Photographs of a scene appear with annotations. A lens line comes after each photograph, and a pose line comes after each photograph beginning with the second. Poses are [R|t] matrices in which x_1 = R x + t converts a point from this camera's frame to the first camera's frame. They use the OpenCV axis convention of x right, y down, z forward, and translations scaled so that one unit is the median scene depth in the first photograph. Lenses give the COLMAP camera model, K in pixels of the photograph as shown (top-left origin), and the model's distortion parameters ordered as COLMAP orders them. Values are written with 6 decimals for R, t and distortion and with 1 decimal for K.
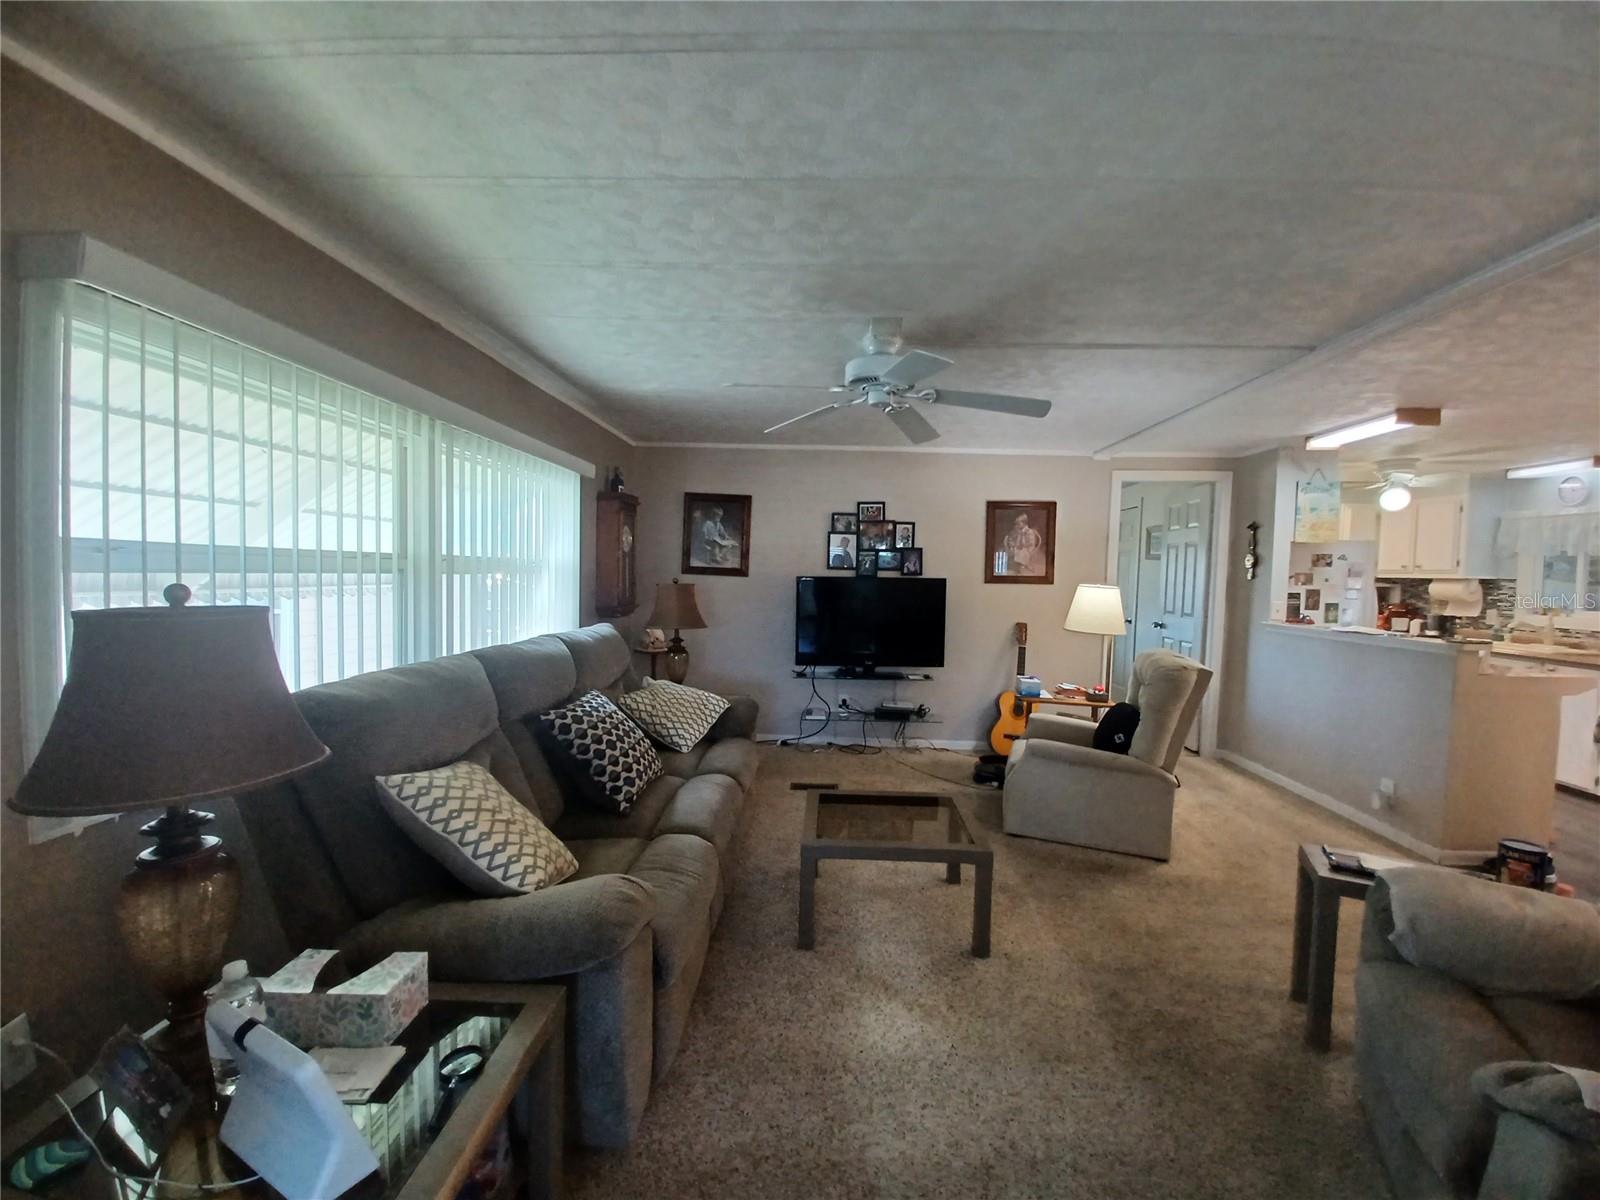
lens RADIAL K [[632.3, 0, 810.1], [0, 632.3, 599.5], [0, 0, 1]] dist [0.031092, -0.021729]
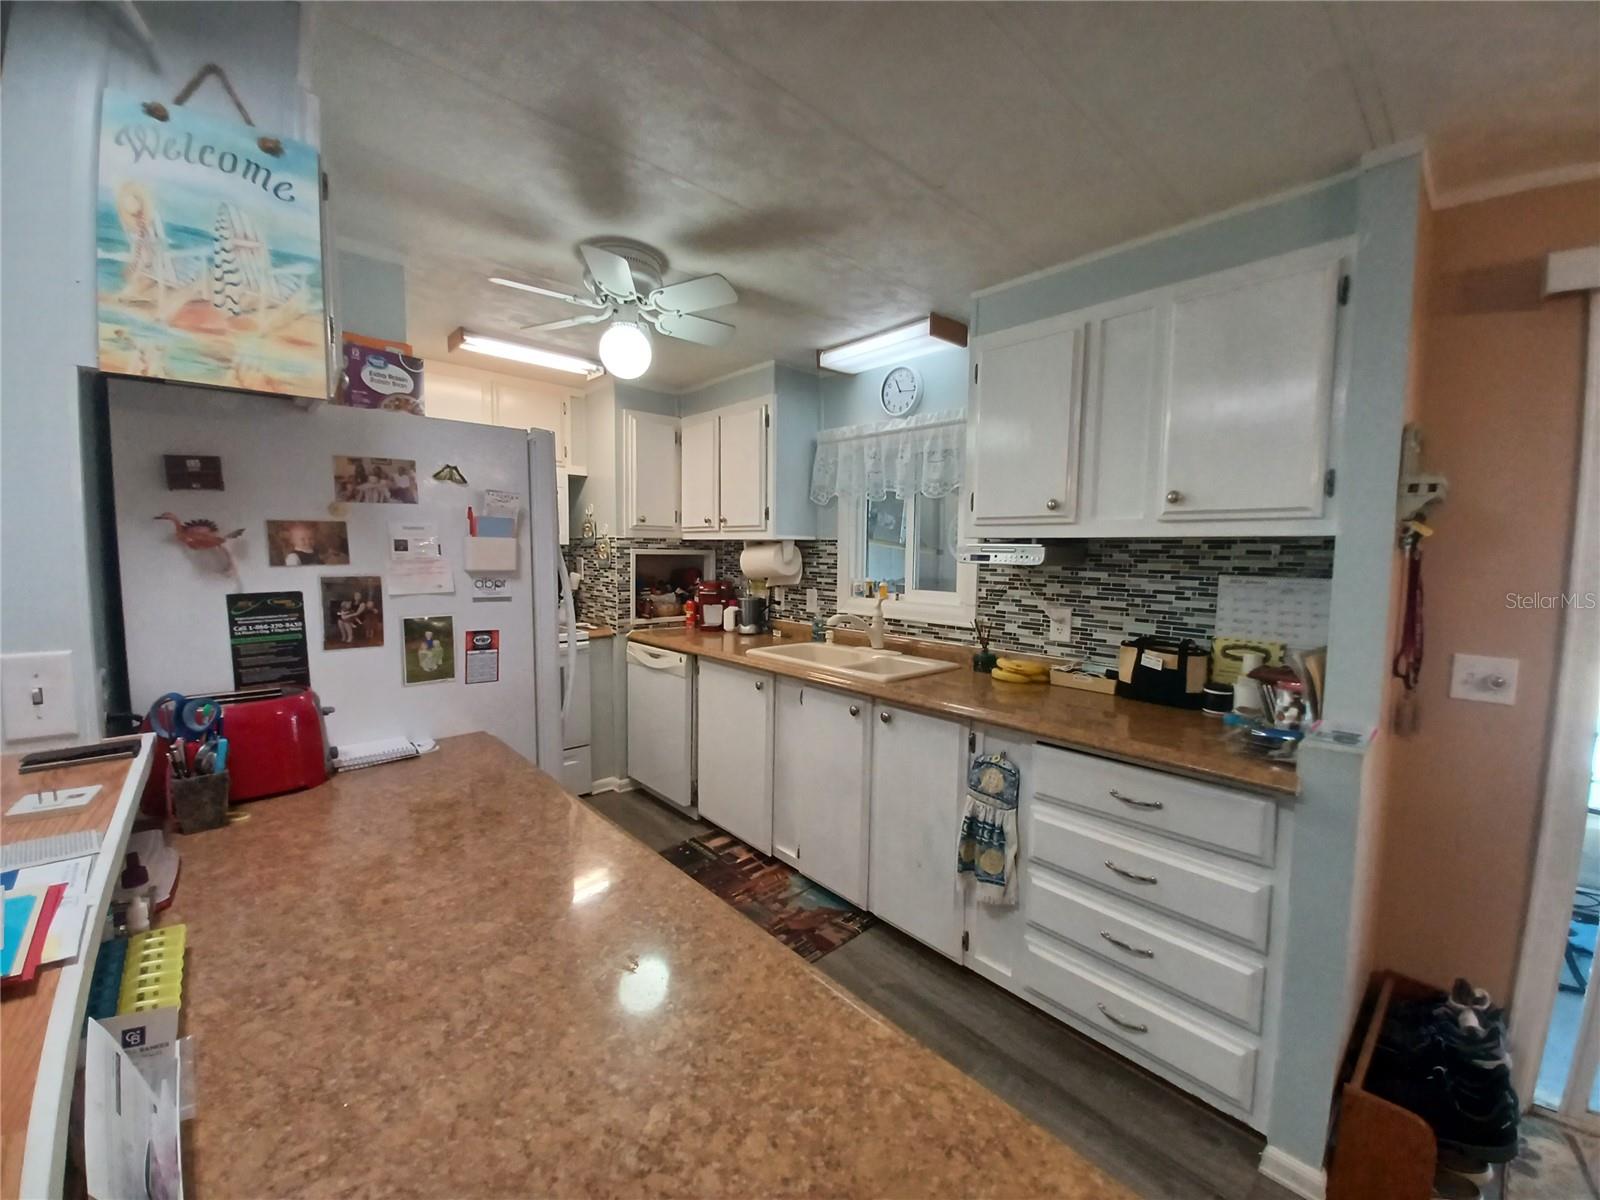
lens RADIAL K [[632.3, 0, 810.1], [0, 632.3, 599.5], [0, 0, 1]] dist [0.031092, -0.021729]
pose [[0.713249, -0.072321, 0.697170, 0.692055], [0.037244, 0.997168, 0.065338, -0.016345], [-0.699921, -0.020637, 0.713922, 0.606448]]
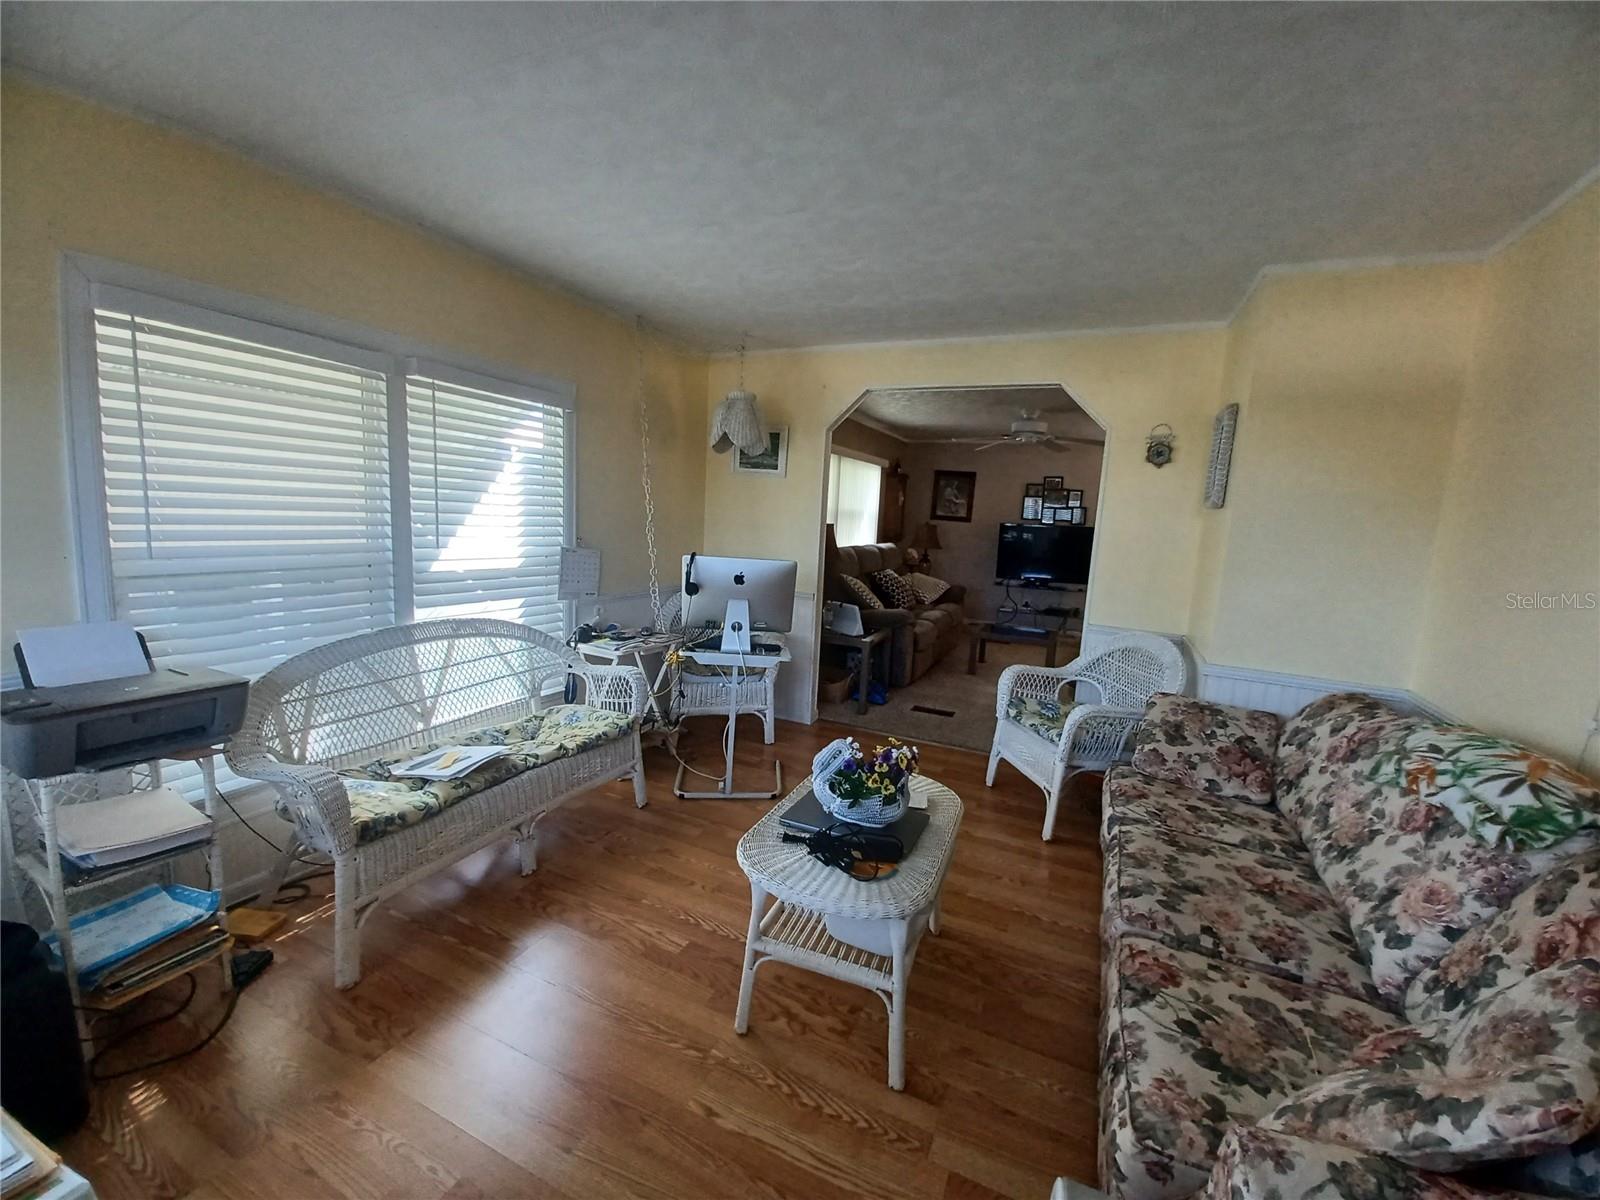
lens RADIAL K [[632.3, 0, 810.1], [0, 632.3, 599.5], [0, 0, 1]] dist [0.031092, -0.021729]
pose [[0.926452, 0.076938, -0.368467, 0.190063], [-0.048209, 0.995079, 0.086567, 0.056420], [0.373314, -0.062437, 0.925602, -0.953191]]
